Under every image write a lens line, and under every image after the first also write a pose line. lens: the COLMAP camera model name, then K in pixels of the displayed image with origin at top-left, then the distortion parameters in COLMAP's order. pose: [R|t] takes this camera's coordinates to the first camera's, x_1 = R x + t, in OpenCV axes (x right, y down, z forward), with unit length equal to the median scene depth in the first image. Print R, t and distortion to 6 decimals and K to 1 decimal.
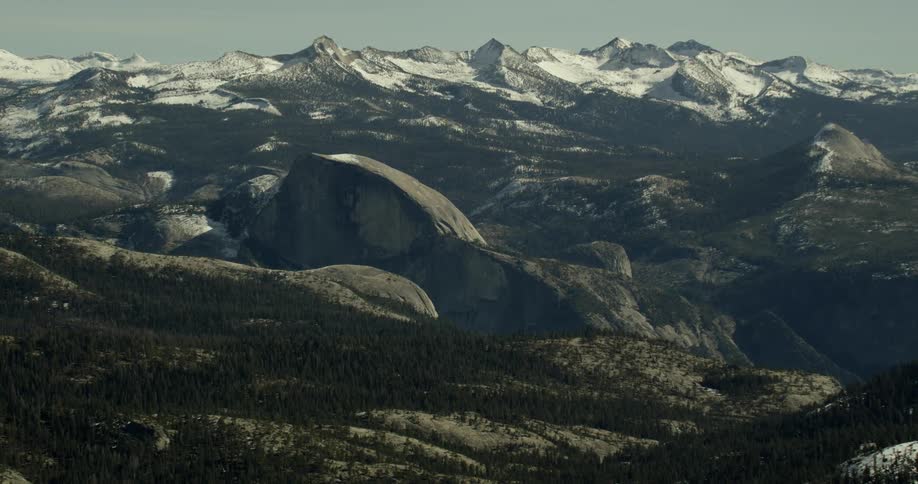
lens RADIAL K [[2475.7, 0, 459.0], [0, 2475.7, 242.0], [0, 0, 1]] dist [0.945405, 1.775002]
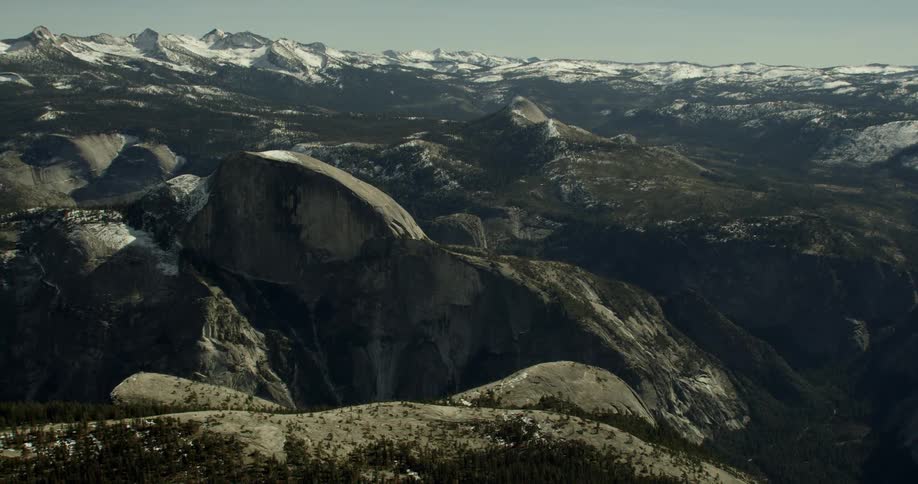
lens RADIAL K [[1123.7, 0, 459.0], [0, 1123.7, 242.0], [0, 0, 1]] dist [-0.094606, 0.321511]
pose [[0.925646, -0.061828, 0.373306, -0.088973], [0.022112, 0.993713, 0.109754, -0.028916], [-0.377745, -0.093339, 0.921193, 0.366964]]
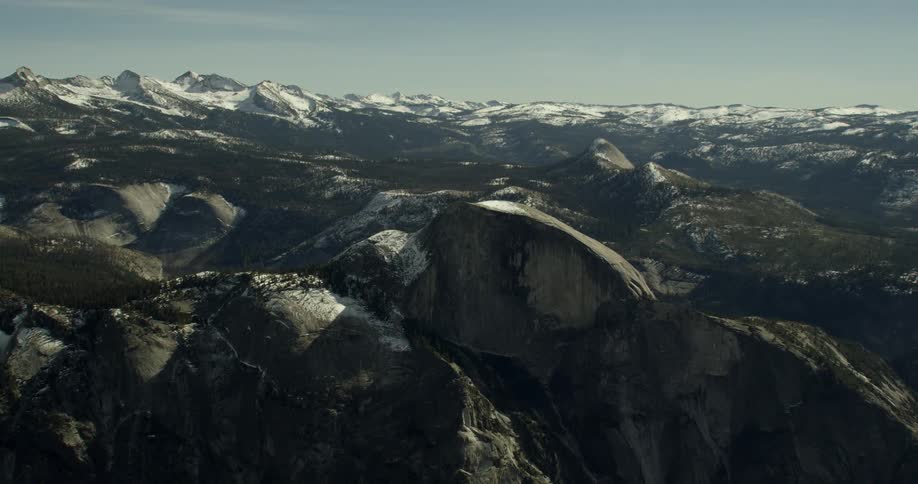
lens RADIAL K [[1128.5, 0, 459.0], [0, 1128.5, 242.0], [0, 0, 1]] dist [-0.083904, 0.296495]
pose [[0.889169, -0.060211, 0.453600, -0.139596], [0.030735, 0.996925, 0.072084, -0.030688], [-0.456546, -0.050153, 0.888285, 0.428438]]
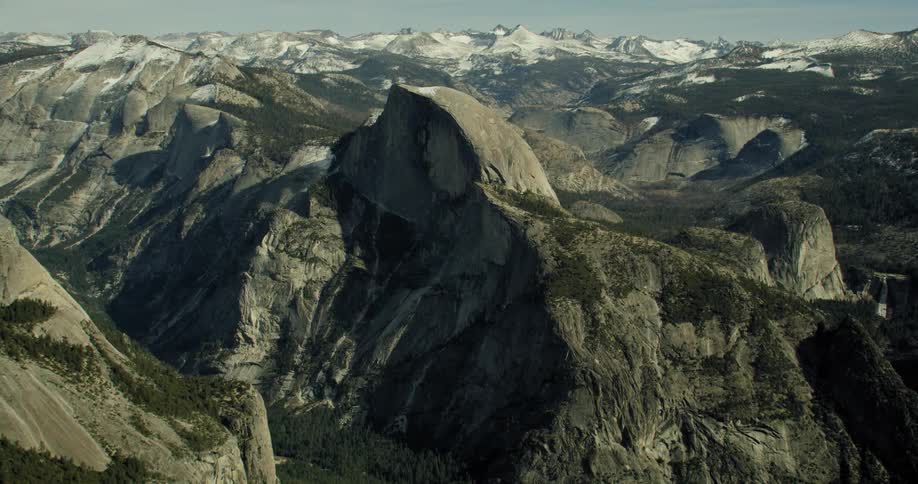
lens RADIAL K [[1237.6, 0, 459.0], [0, 1237.6, 242.0], [0, 0, 1]] dist [0.077912, 0.004575]
pose [[0.811434, 0.088388, -0.577722, 0.143251], [-0.051003, 0.995436, 0.080660, -0.009938], [0.582215, -0.035984, 0.812238, 0.398854]]
